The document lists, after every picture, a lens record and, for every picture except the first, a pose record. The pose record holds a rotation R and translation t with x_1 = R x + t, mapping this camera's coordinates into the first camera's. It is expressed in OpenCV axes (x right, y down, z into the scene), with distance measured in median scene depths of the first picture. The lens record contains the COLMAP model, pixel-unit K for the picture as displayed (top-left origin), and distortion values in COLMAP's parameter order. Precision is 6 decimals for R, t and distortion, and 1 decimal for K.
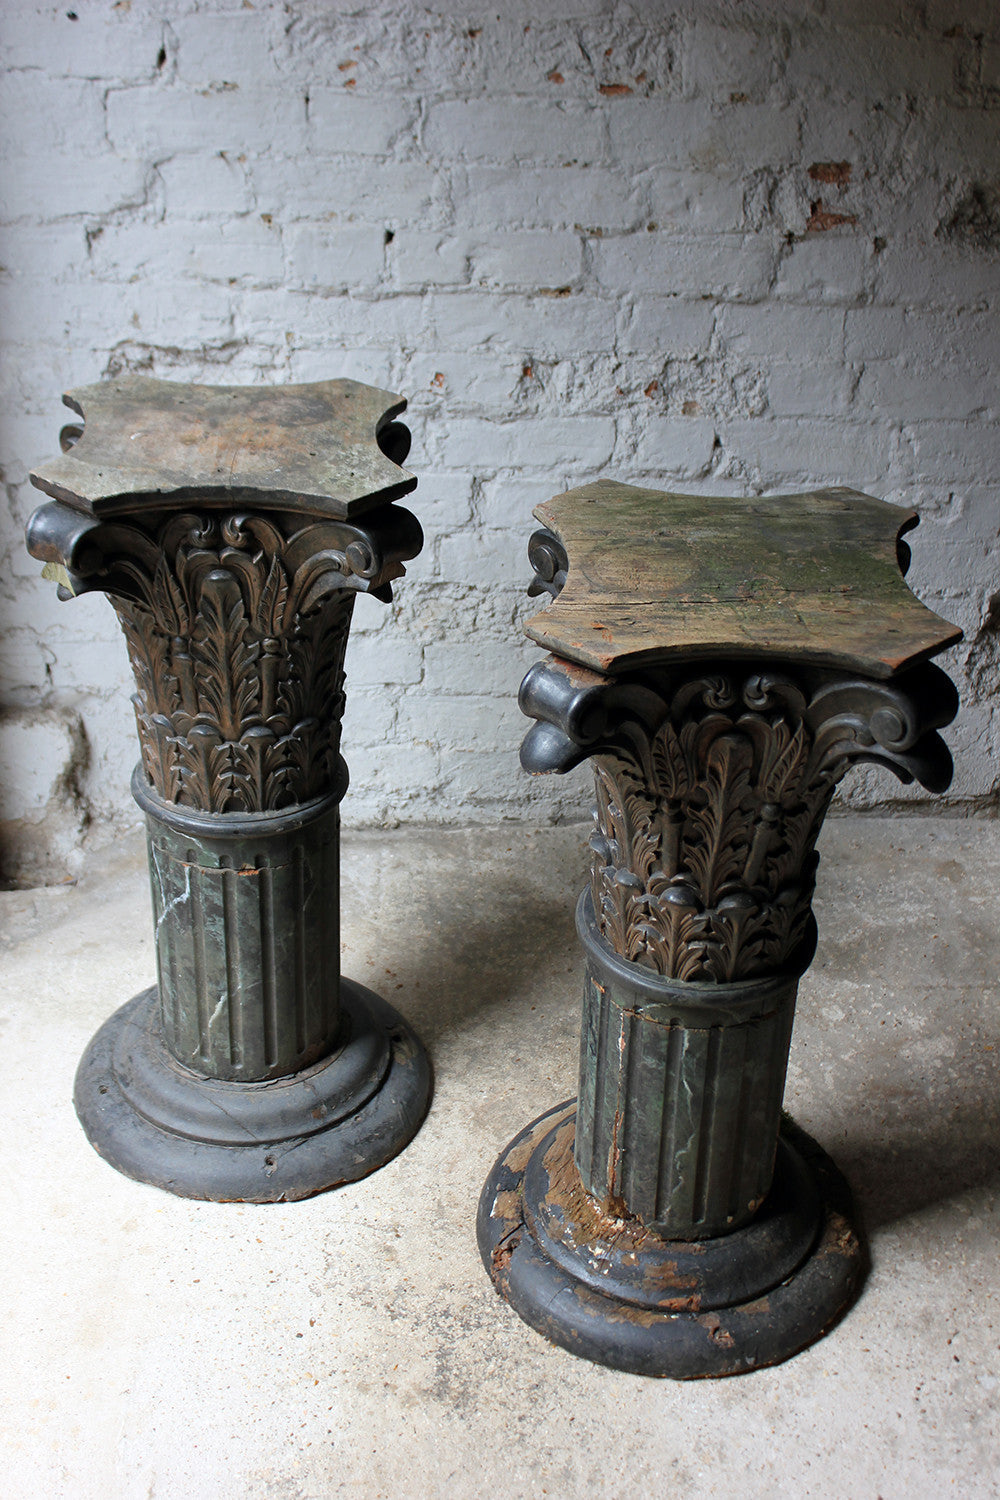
lens RADIAL K [[1881.2, 0, 505.3], [0, 1881.2, 784.8], [0, 0, 1]] dist [-0.074775, 0.087408]
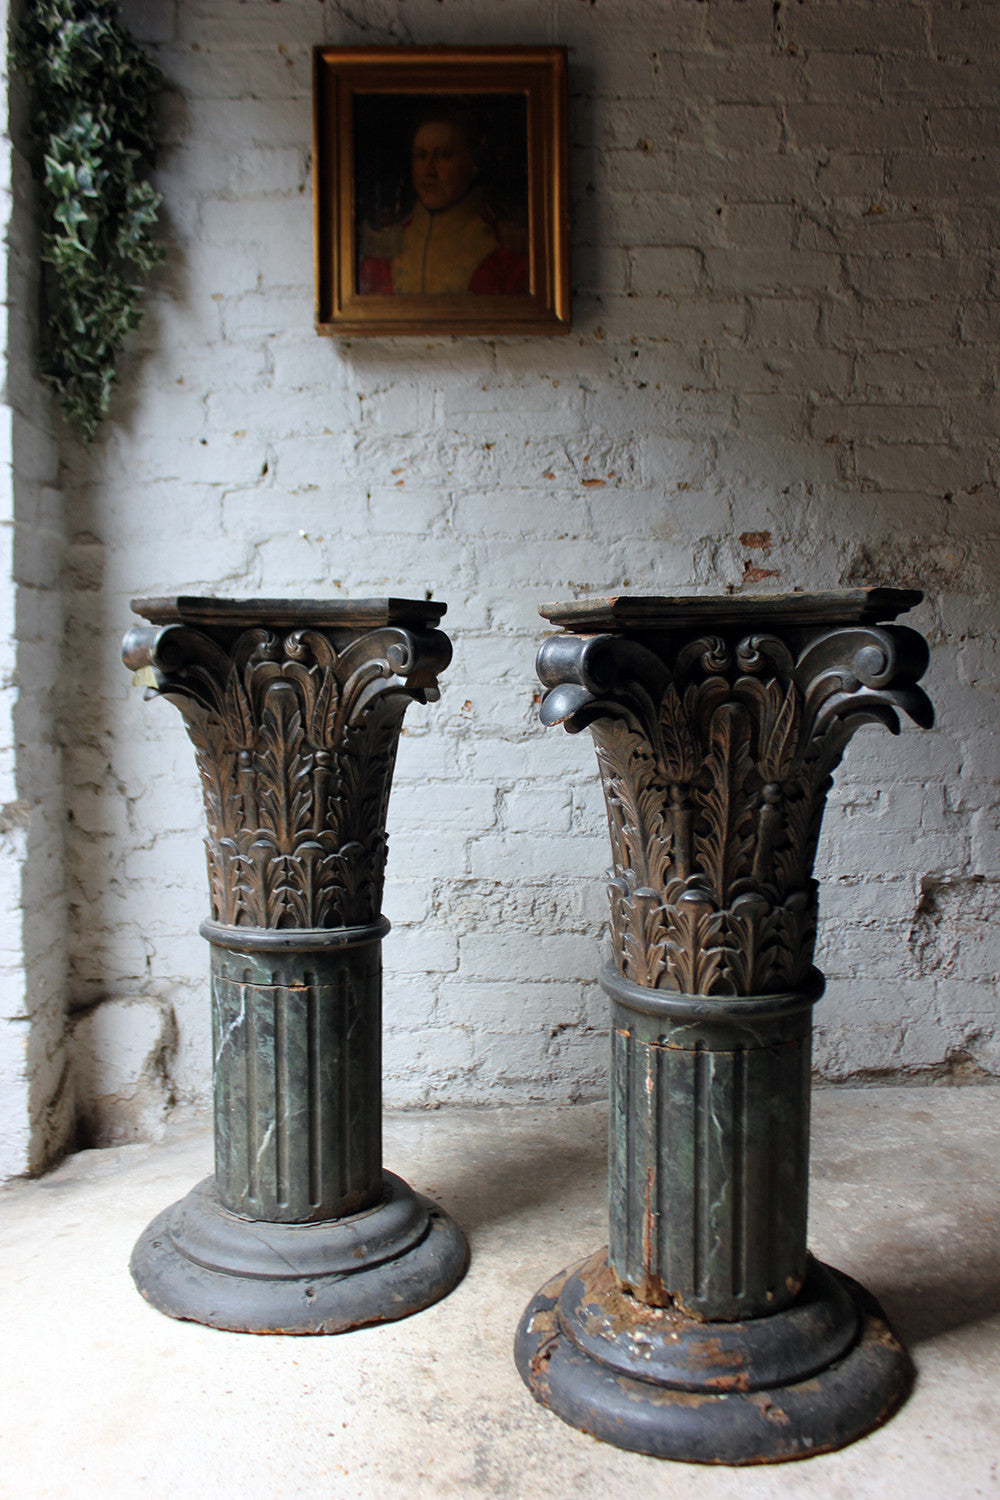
lens RADIAL K [[1374.2, 0, 468.0], [0, 1374.2, 744.8], [0, 0, 1]] dist [-0.141714, 0.016425]
pose [[0.999257, -0.030720, -0.023266, -0.014774], [0.016659, 0.888774, -0.458043, 0.243540], [0.034749, 0.457315, 0.888626, 0.183112]]
